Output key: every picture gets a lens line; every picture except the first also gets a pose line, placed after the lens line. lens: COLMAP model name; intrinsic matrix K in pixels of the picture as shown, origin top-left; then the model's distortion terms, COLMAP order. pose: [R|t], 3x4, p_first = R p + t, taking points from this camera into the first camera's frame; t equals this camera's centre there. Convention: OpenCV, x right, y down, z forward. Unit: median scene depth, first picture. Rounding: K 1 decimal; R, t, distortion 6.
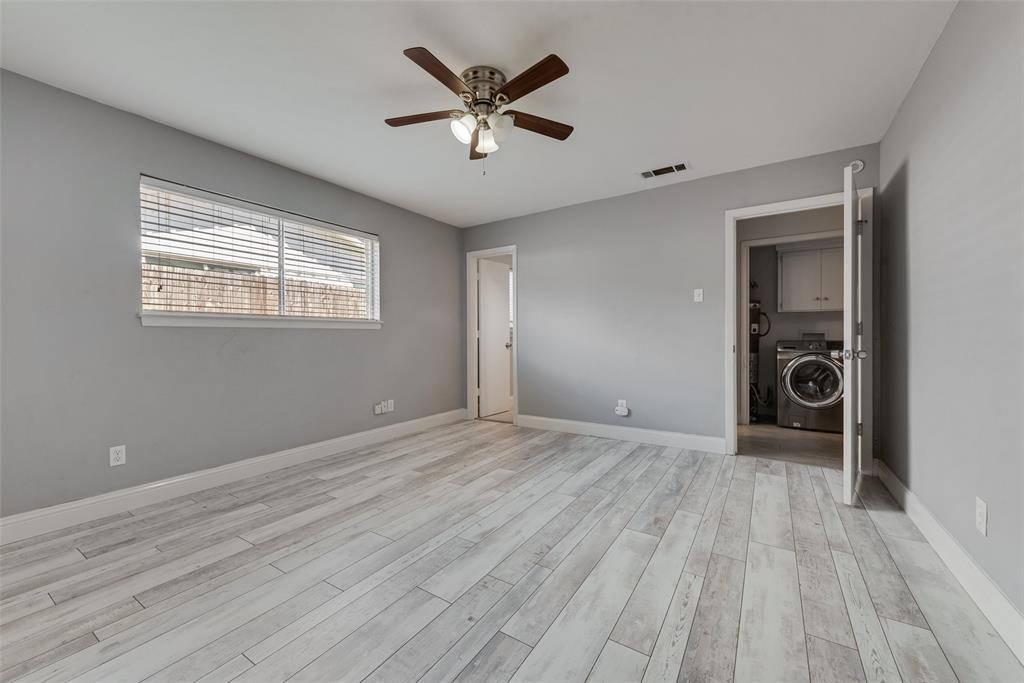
lens RADIAL K [[400.9, 0, 510.3], [0, 400.9, 340.3], [0, 0, 1]] dist [0.012864, -0.004079]
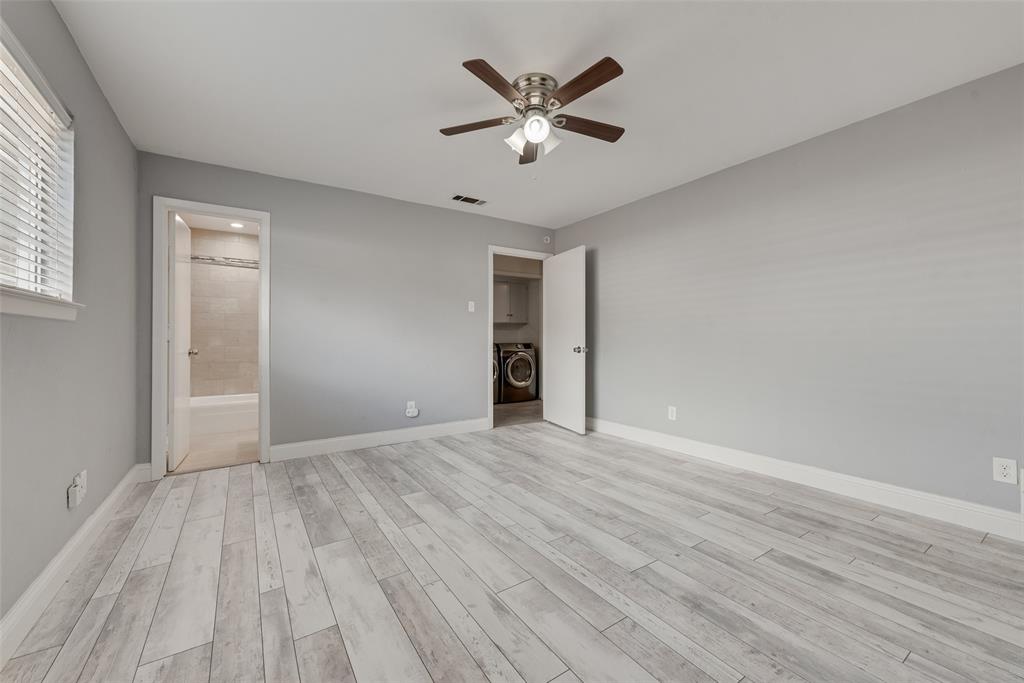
lens RADIAL K [[400.9, 0, 511.2], [0, 400.9, 337.5], [0, 0, 1]] dist [0.012864, -0.004079]
pose [[0.397069, 0.009056, 0.917744, -0.837121], [0.008482, 0.999872, -0.013536, 0.002622], [-0.917750, 0.013158, 0.396941, 0.538253]]
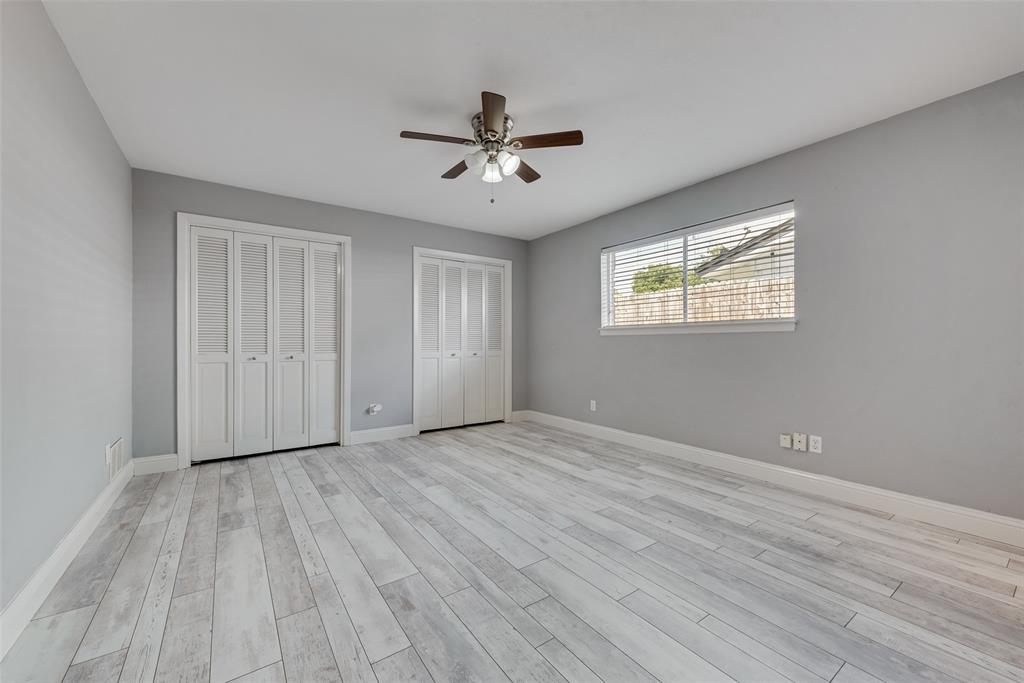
lens RADIAL K [[400.9, 0, 507.3], [0, 400.9, 343.1], [0, 0, 1]] dist [0.012864, -0.004079]
pose [[-0.379052, 0.007534, -0.925345, 0.808093], [-0.004378, 0.999941, 0.009934, -0.017291], [0.925365, 0.007817, -0.378996, 1.212533]]
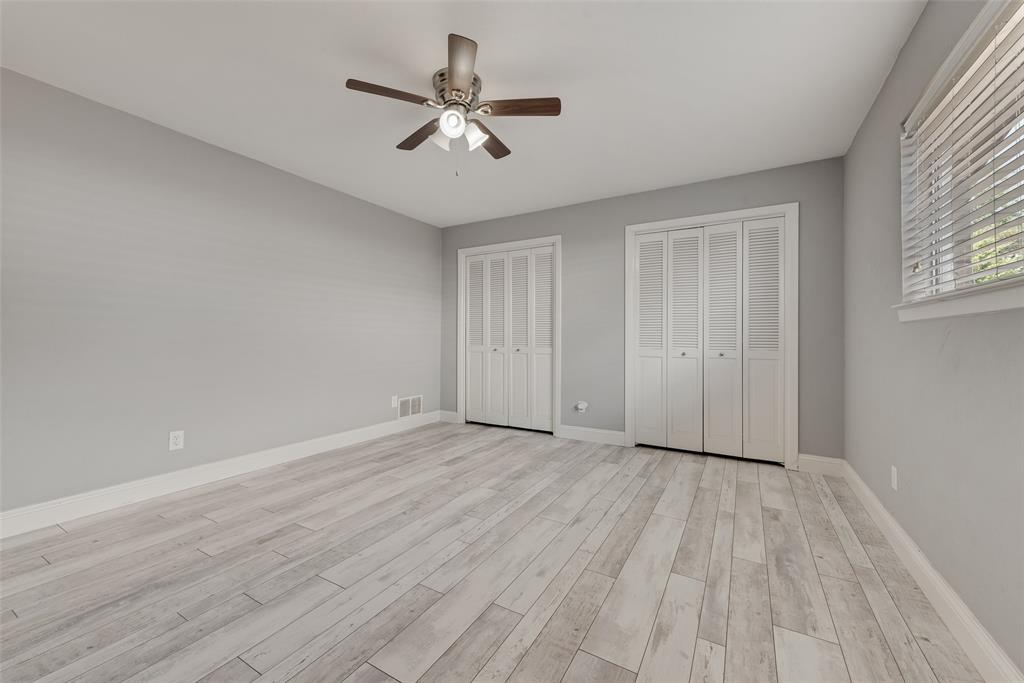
lens RADIAL K [[400.9, 0, 508.7], [0, 400.9, 334.9], [0, 0, 1]] dist [0.012864, -0.004079]
pose [[-0.999115, 0.002702, -0.041968, -0.123819], [0.002702, 0.999996, 0.000051, -0.012157], [0.041968, -0.000063, -0.999119, 1.642430]]
